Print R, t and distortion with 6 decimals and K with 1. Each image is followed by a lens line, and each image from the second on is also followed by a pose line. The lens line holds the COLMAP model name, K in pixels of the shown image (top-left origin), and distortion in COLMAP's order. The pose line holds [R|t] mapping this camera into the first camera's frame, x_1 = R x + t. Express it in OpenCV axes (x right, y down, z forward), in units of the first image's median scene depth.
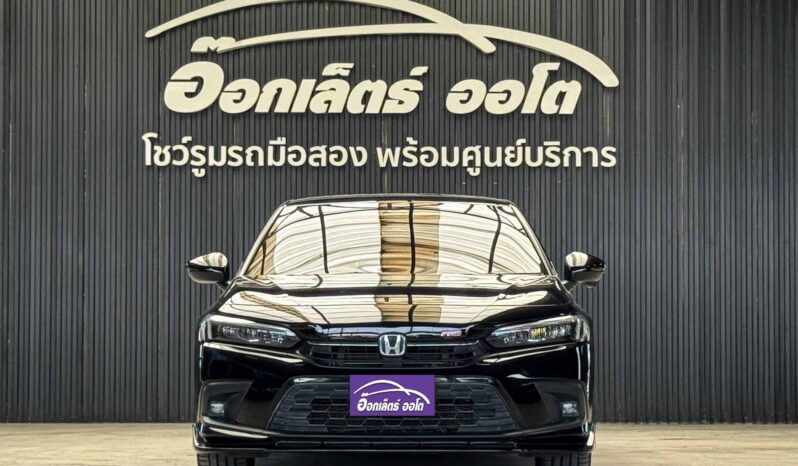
lens RADIAL K [[3253.2, 0, 399.0], [0, 3253.2, 233.0], [0, 0, 1]] dist [0.152605, 3.068217]
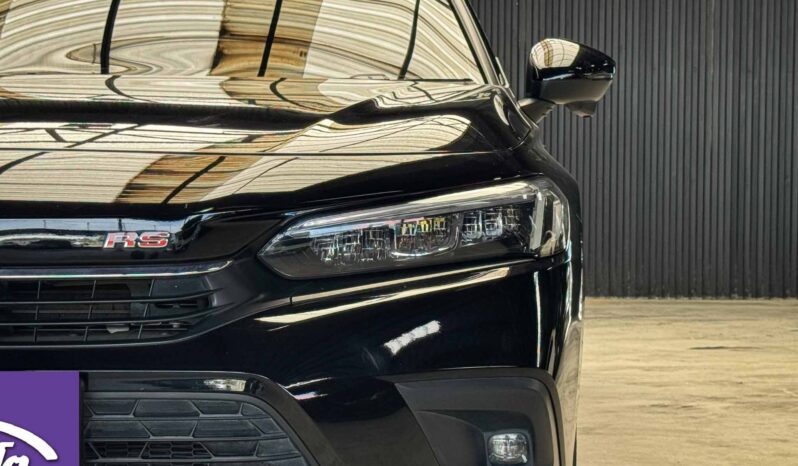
lens RADIAL K [[3901.4, 0, 399.0], [0, 3901.4, 233.0], [0, 0, 1]] dist [0.570848, 13.402335]
pose [[0.999882, 0.012539, 0.008864, 0.028589], [-0.012920, 0.998931, 0.044385, 0.009388], [-0.008298, -0.044494, 0.998975, 0.453484]]
